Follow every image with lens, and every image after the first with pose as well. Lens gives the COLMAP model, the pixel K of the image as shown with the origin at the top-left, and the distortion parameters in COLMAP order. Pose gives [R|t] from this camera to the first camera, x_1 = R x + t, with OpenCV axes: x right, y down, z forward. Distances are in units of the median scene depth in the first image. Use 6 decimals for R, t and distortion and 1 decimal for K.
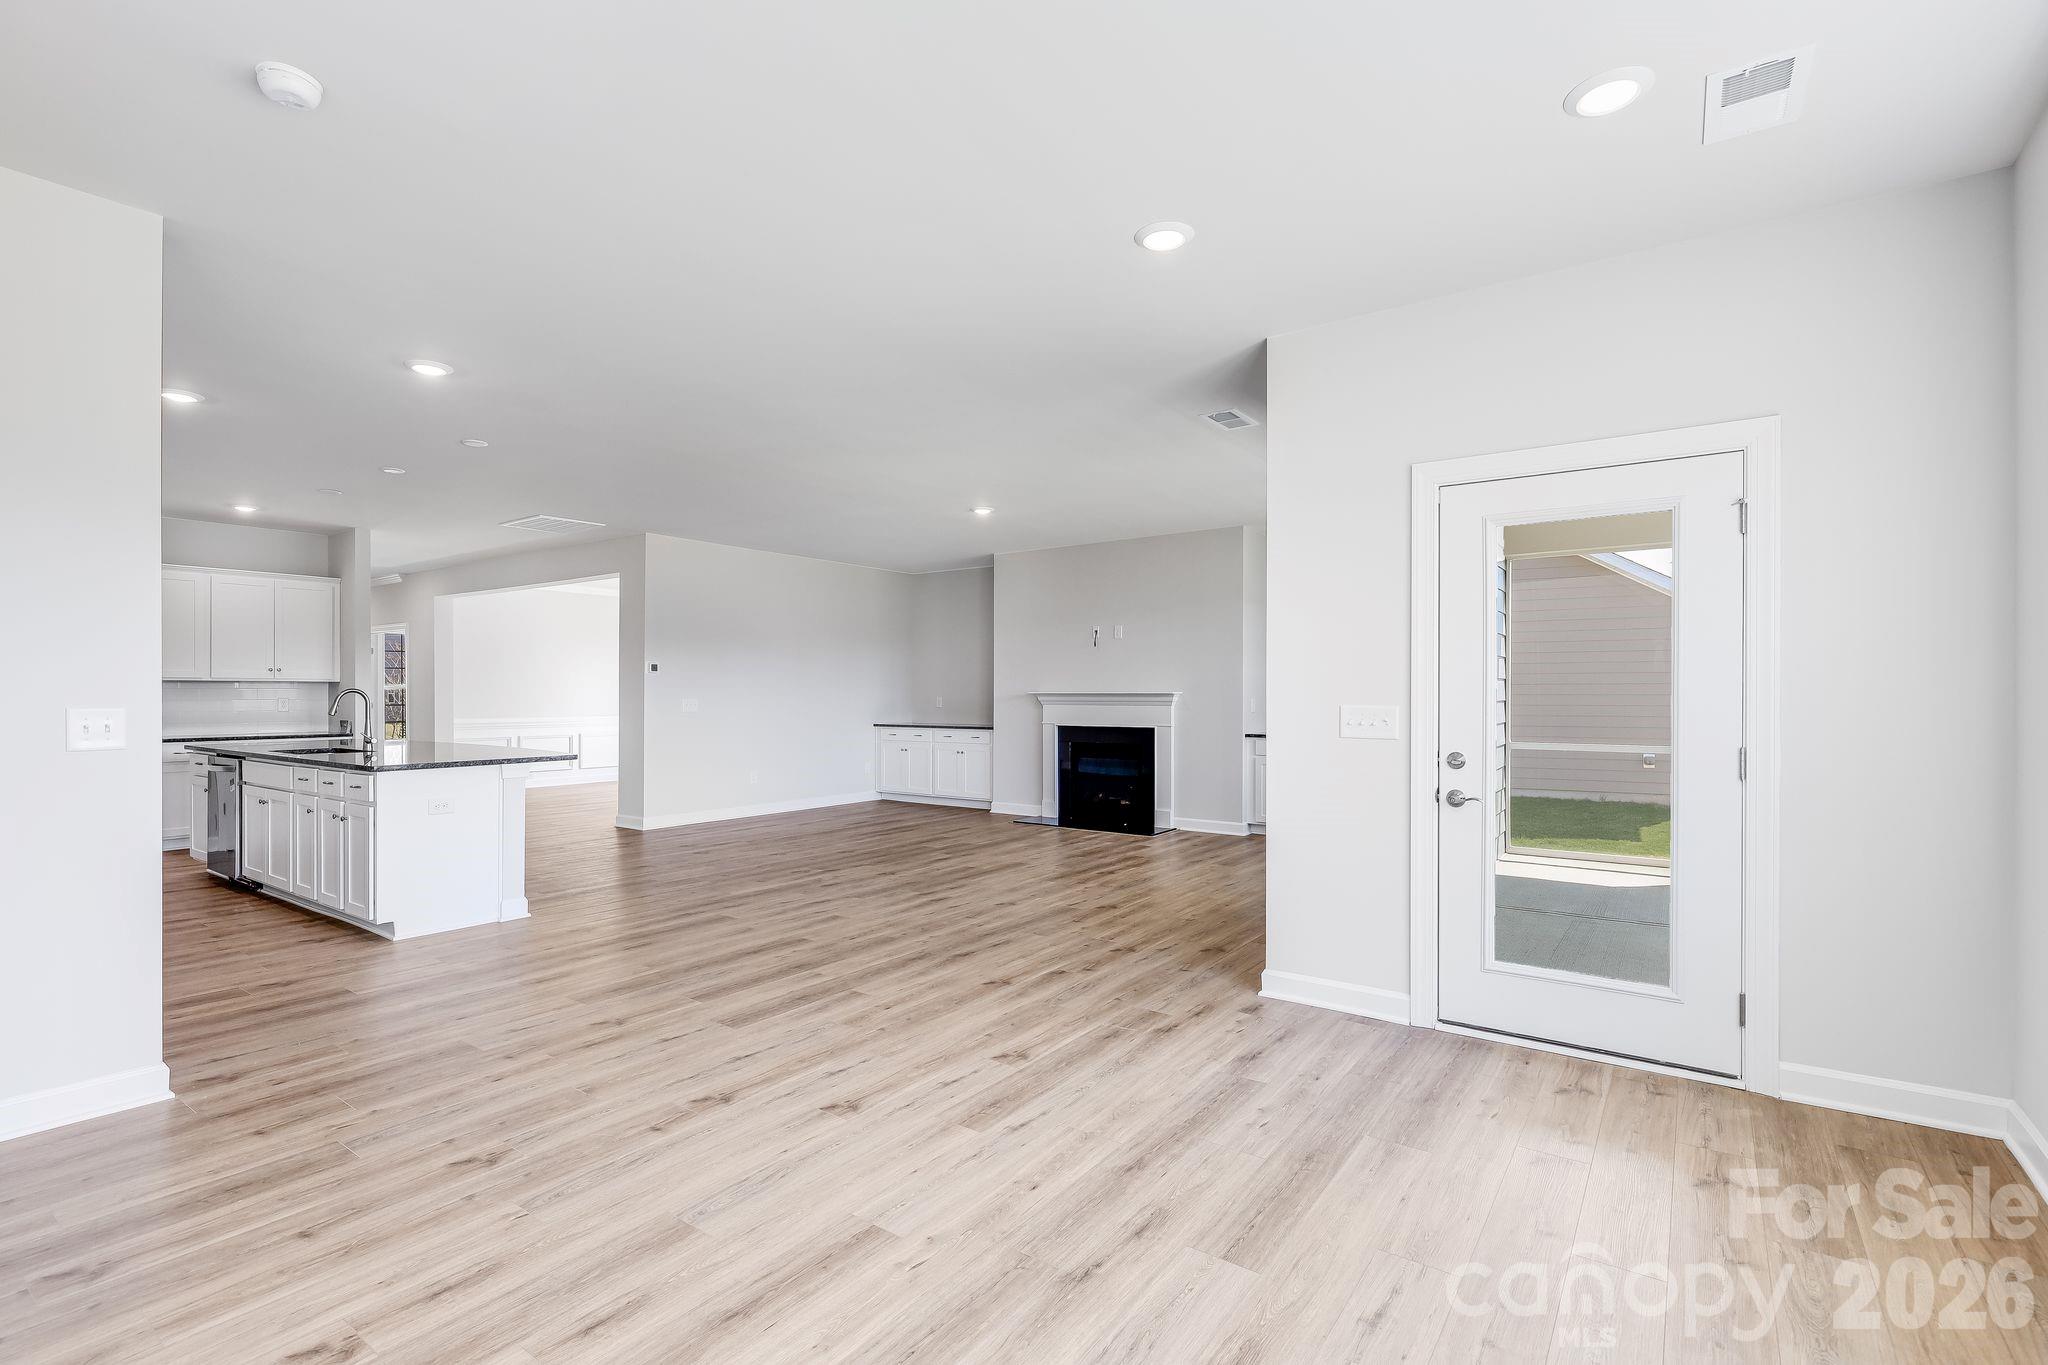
lens RADIAL K [[939.2, 0, 1002.6], [0, 939.2, 696.3], [0, 0, 1]] dist [0.003453, 0.000698]
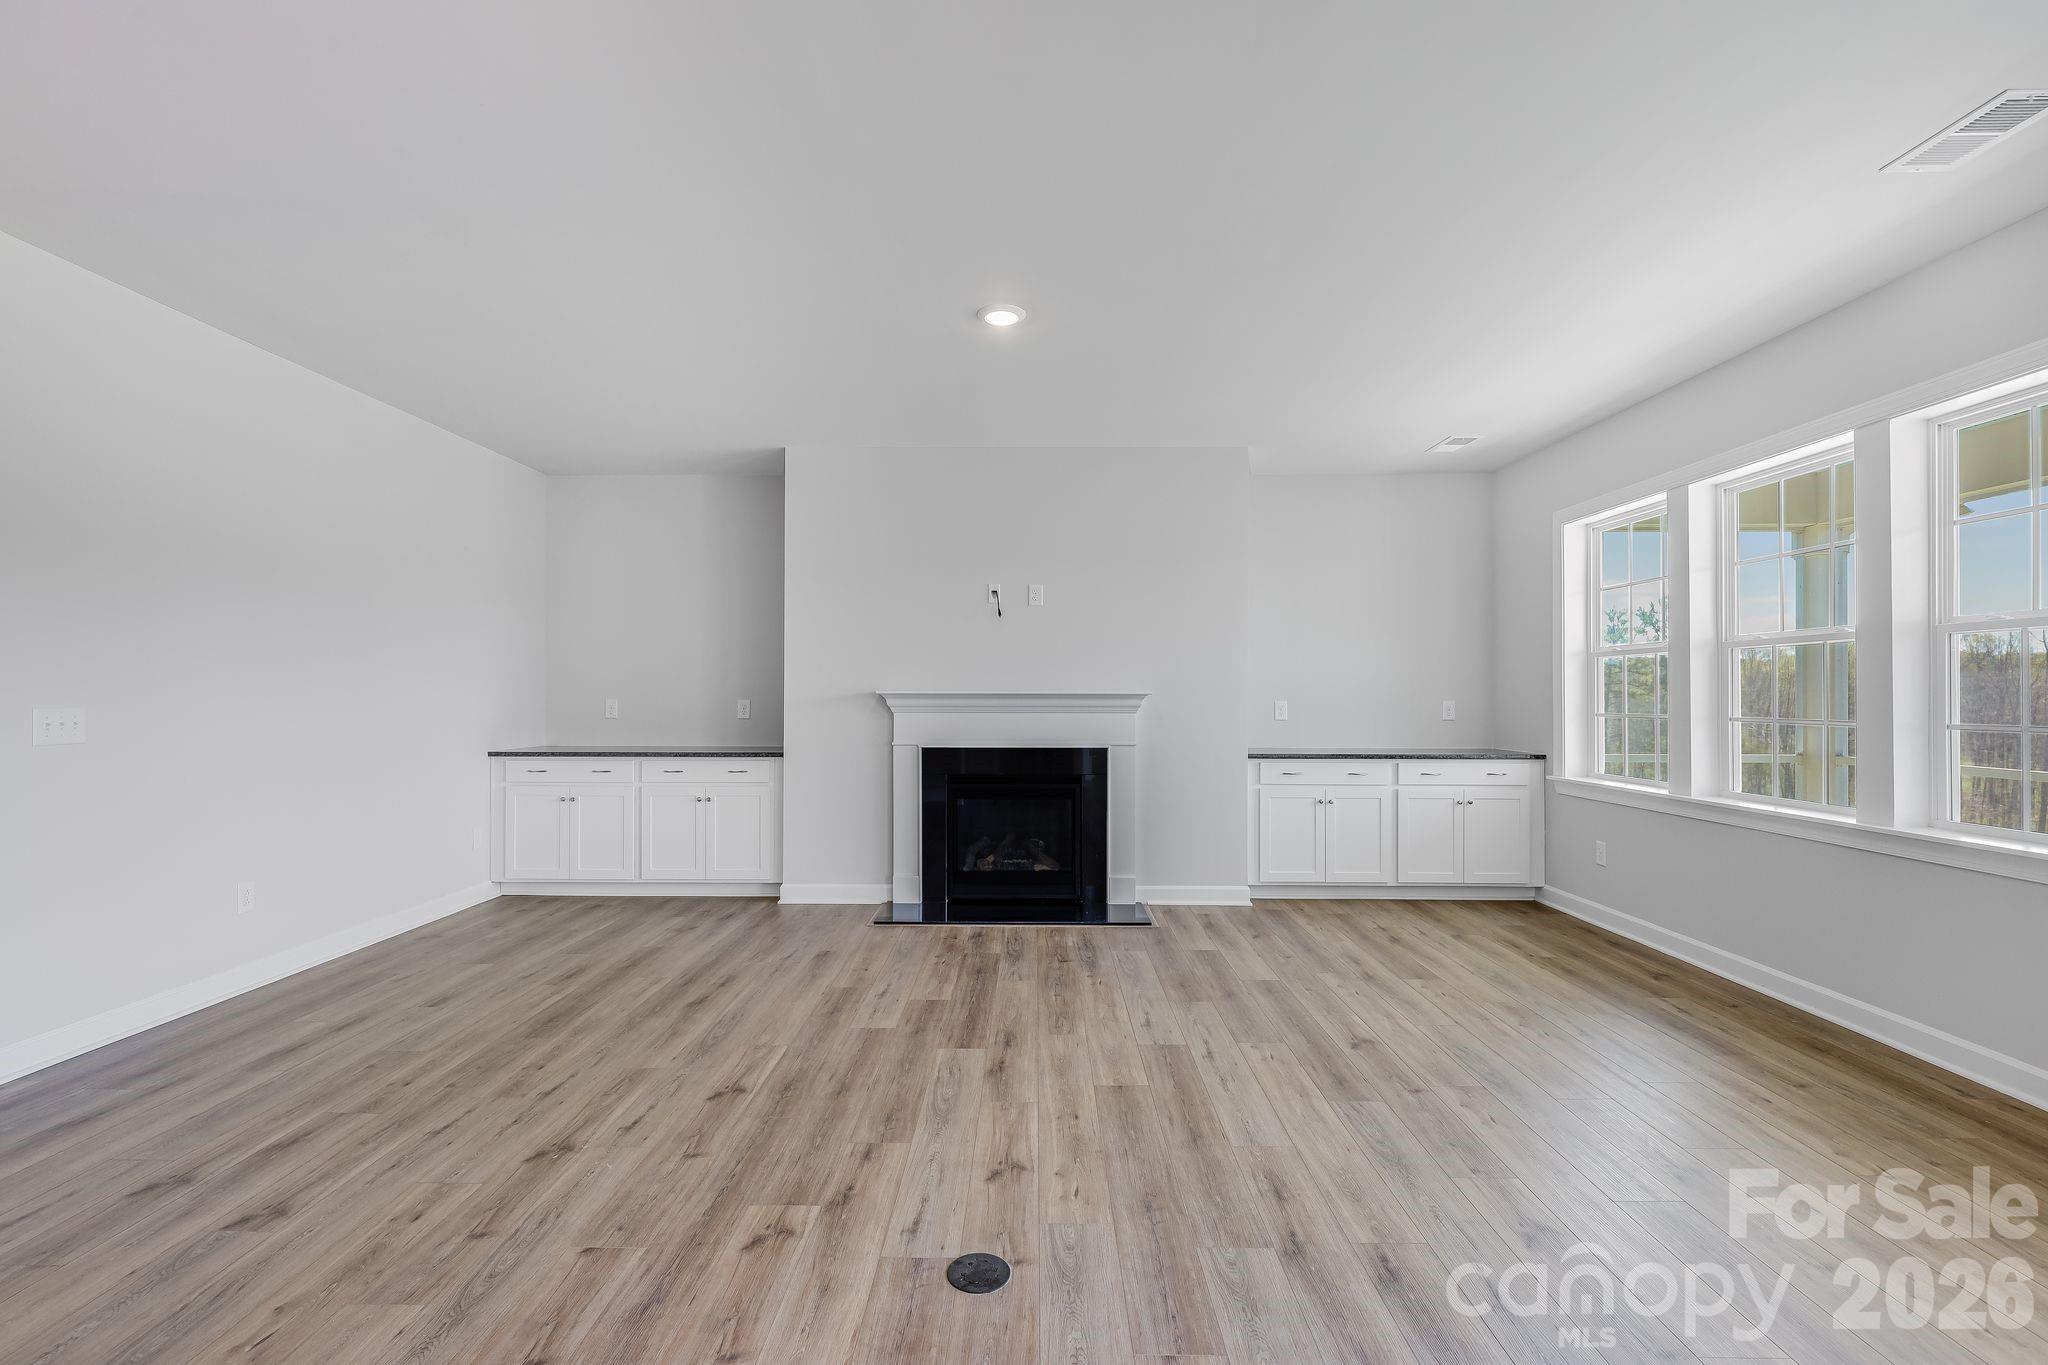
lens RADIAL K [[939.2, 0, 1022.3], [0, 939.2, 690.5], [0, 0, 1]] dist [0.003453, 0.000698]
pose [[0.810141, 0.004597, 0.586217, -0.441469], [-0.001169, 0.999980, -0.006226, -0.002128], [-0.586234, 0.004358, 0.810130, 0.898855]]
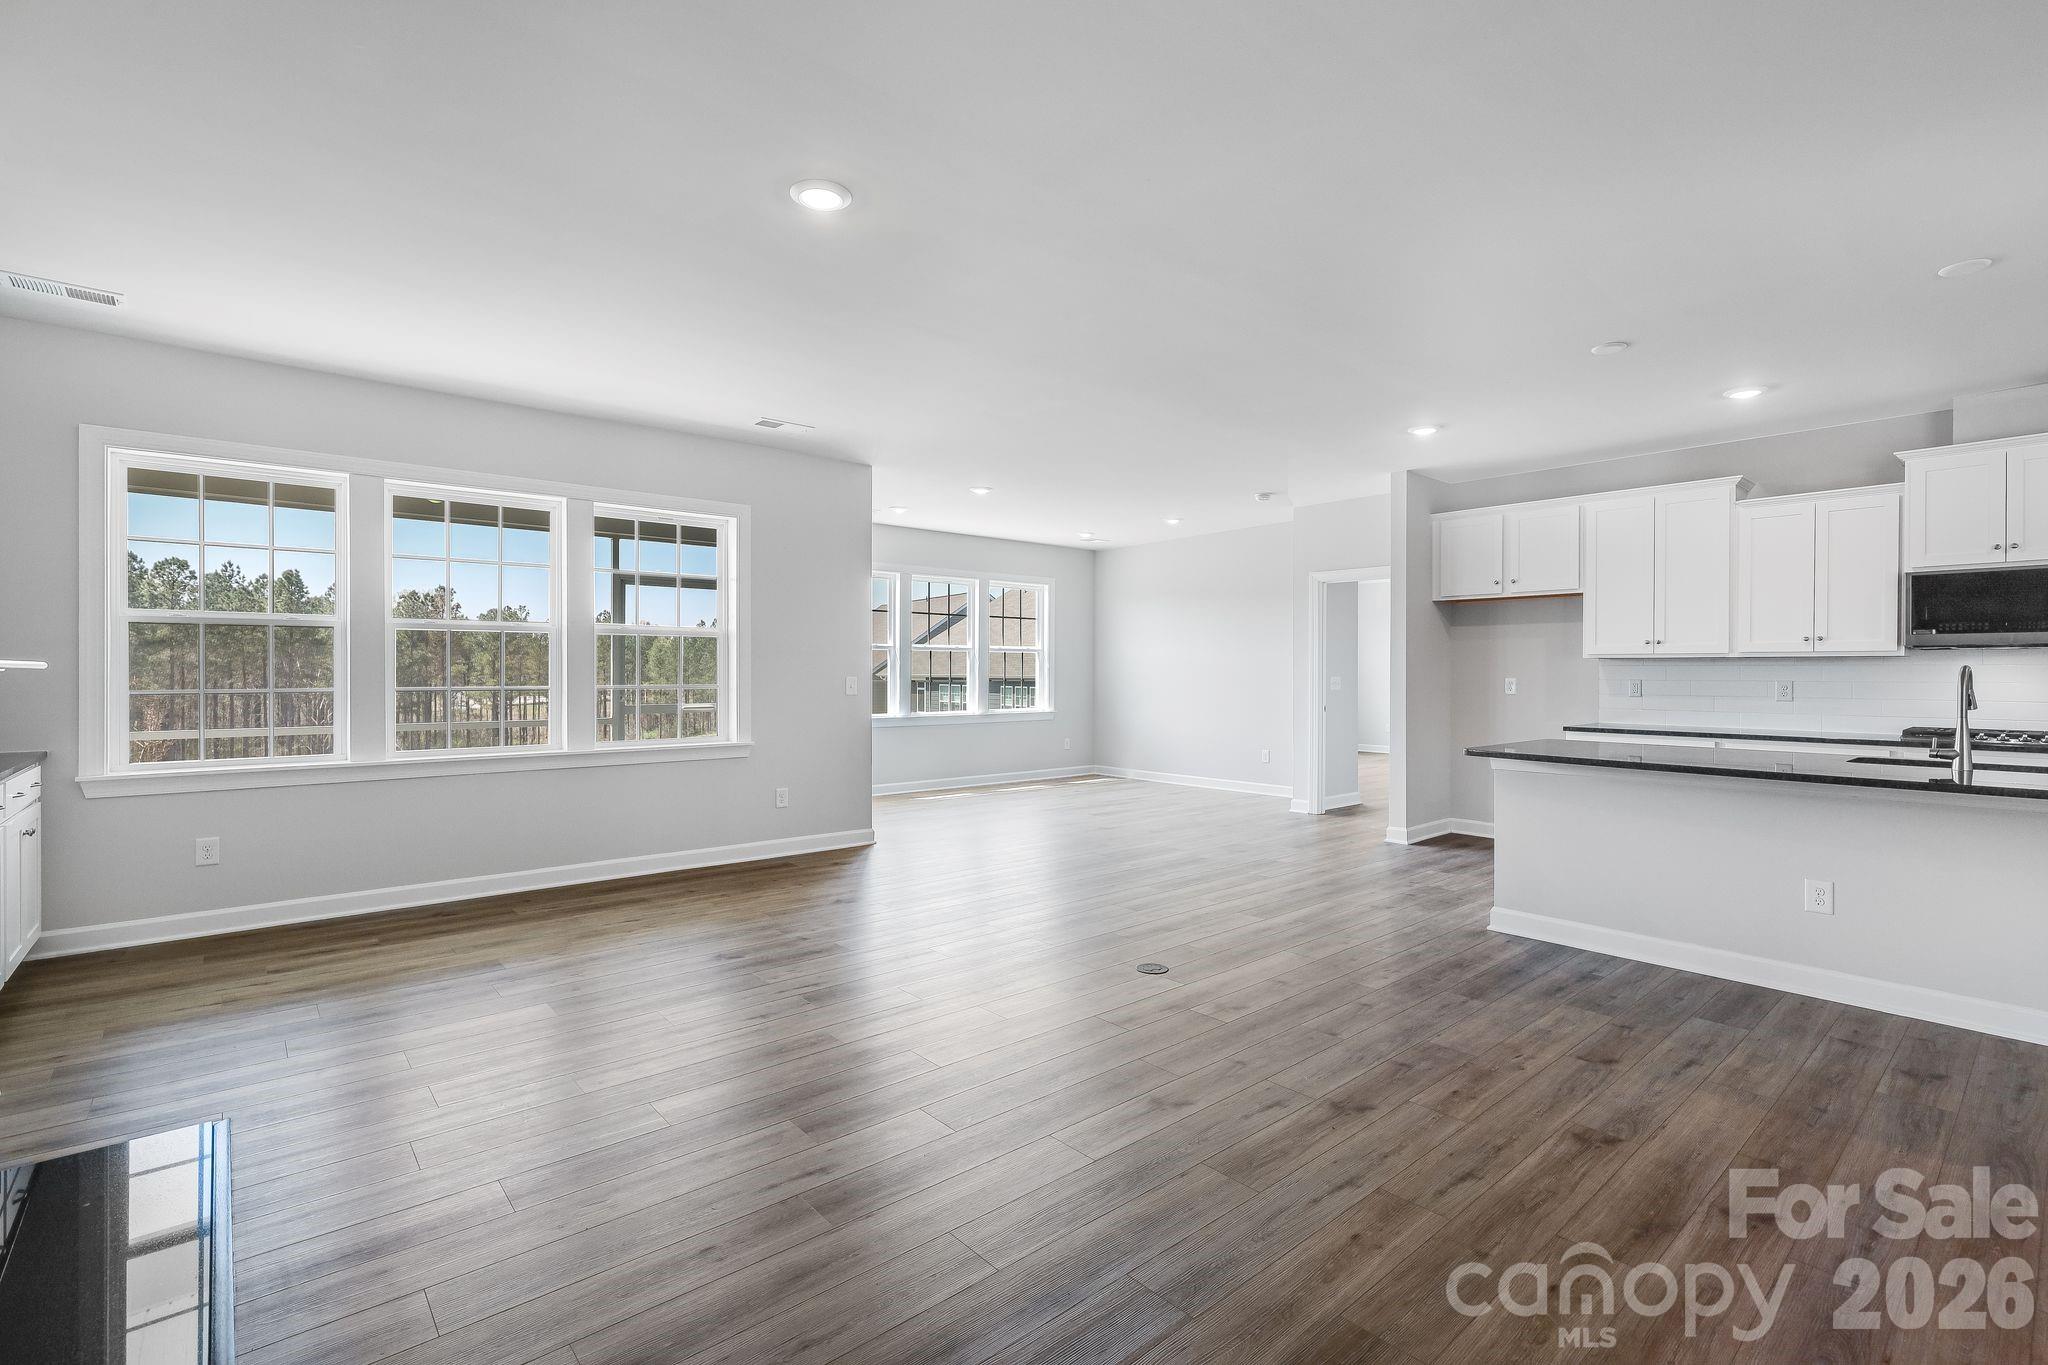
lens RADIAL K [[939.2, 0, 1019.7], [0, 939.2, 669.2], [0, 0, 1]] dist [0.003453, 0.000698]
pose [[-0.977447, -0.003821, 0.211149, -0.275012], [-0.004082, 0.999991, -0.000800, -0.004417], [-0.211144, -0.001644, -0.977454, 2.032717]]
